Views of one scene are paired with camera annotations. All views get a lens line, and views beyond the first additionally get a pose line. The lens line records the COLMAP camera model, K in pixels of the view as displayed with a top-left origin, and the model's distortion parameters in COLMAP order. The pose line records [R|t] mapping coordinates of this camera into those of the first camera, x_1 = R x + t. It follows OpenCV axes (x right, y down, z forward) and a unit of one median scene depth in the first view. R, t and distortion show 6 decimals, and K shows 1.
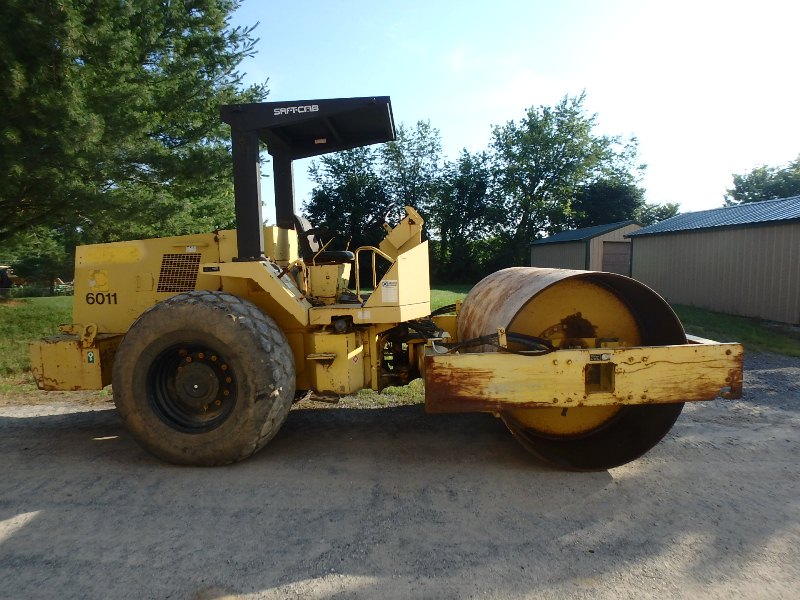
lens RADIAL K [[499.3, 0, 400.0], [0, 499.3, 300.0], [0, 0, 1]] dist [-0.063338, 0.018884]
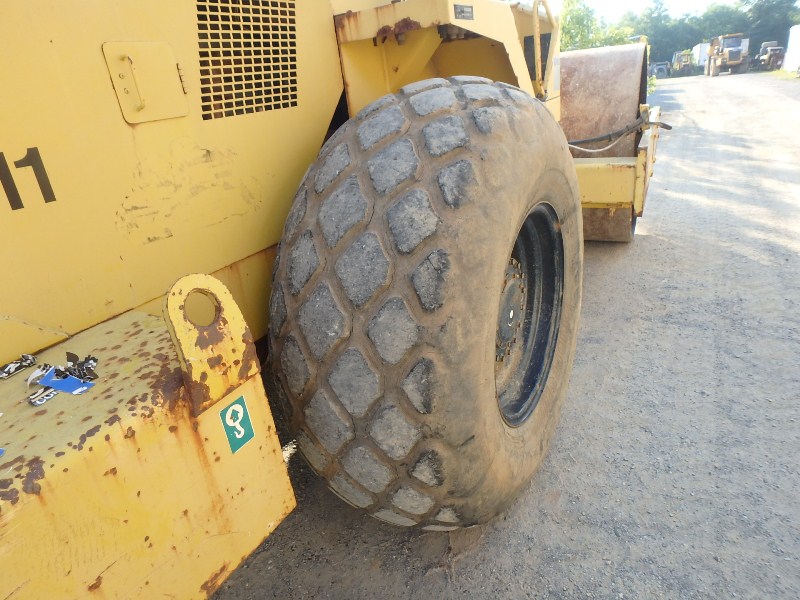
lens RADIAL K [[499.3, 0, 400.0], [0, 499.3, 300.0], [0, 0, 1]] dist [-0.063338, 0.018884]
pose [[0.469495, -0.379089, 0.797412, -0.848230], [0.181246, 0.925284, 0.333166, 0.006505], [-0.864132, -0.011892, 0.503124, 0.928214]]
